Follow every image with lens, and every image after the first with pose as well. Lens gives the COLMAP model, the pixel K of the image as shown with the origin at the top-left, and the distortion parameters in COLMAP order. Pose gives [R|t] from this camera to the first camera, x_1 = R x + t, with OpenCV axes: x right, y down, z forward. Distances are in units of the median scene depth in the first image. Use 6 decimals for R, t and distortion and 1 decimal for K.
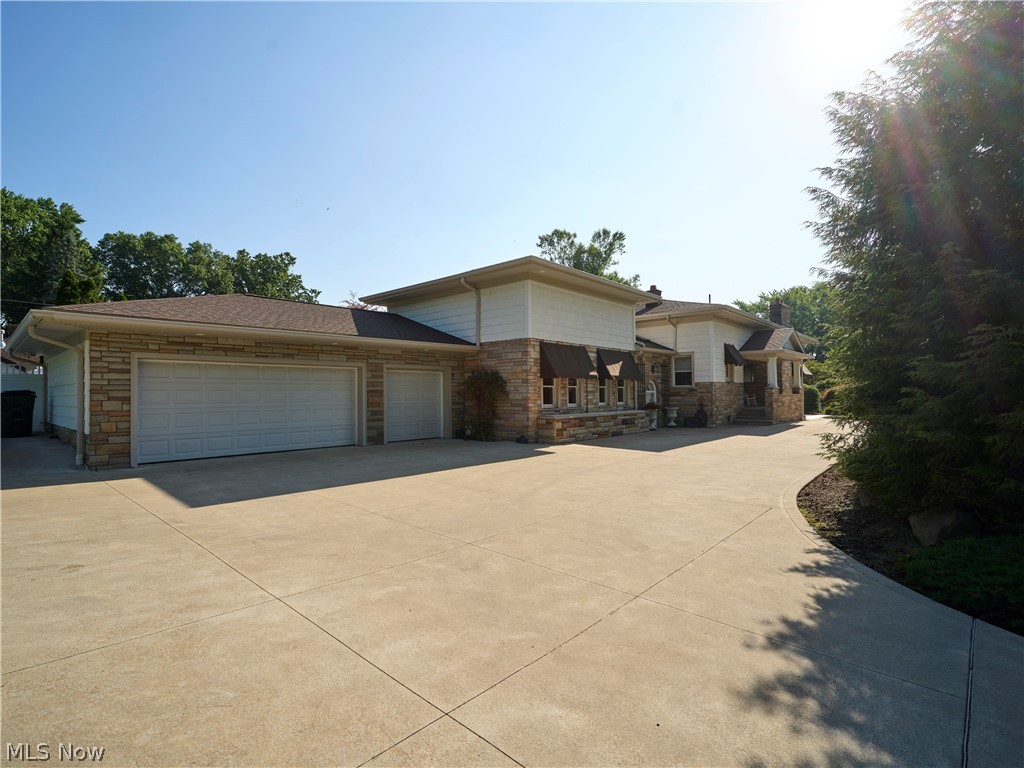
lens RADIAL K [[481.9, 0, 511.2], [0, 481.9, 384.5], [0, 0, 1]] dist [0.000146, -0.000268]
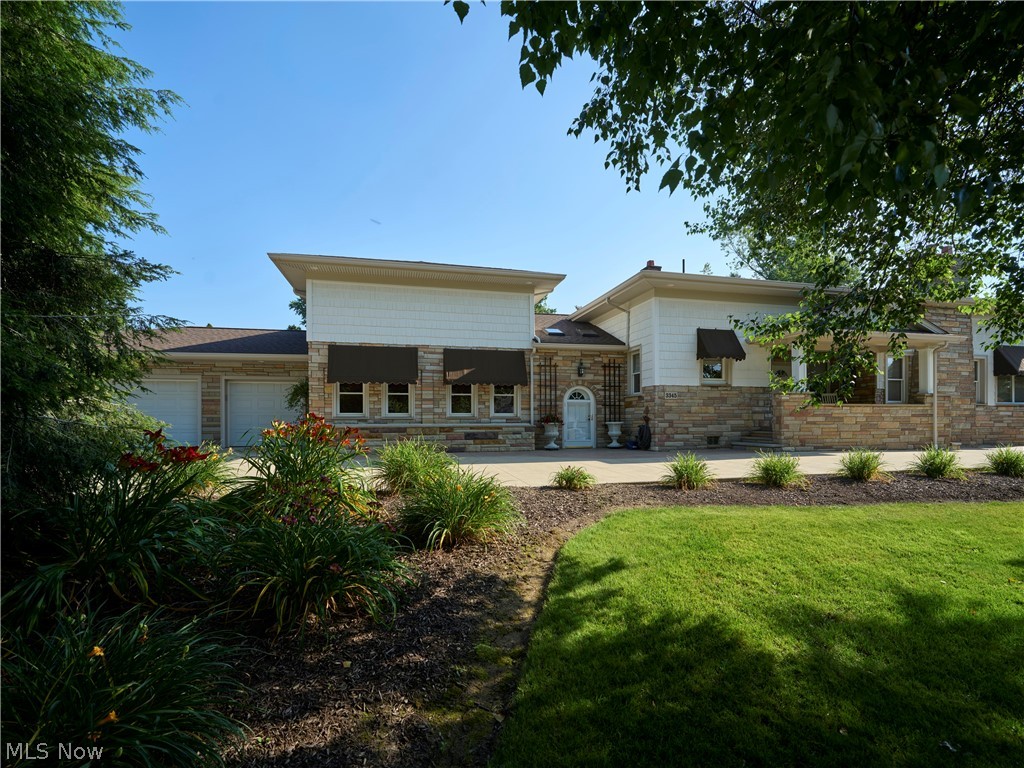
lens RADIAL K [[481.9, 0, 514.1], [0, 481.9, 393.2], [0, 0, 1]] dist [0.000146, -0.000268]
pose [[0.830001, -0.027770, -0.557070, 0.854855], [0.008018, 0.999251, -0.037867, 0.042121], [0.557704, 0.026963, 0.829602, 0.419390]]
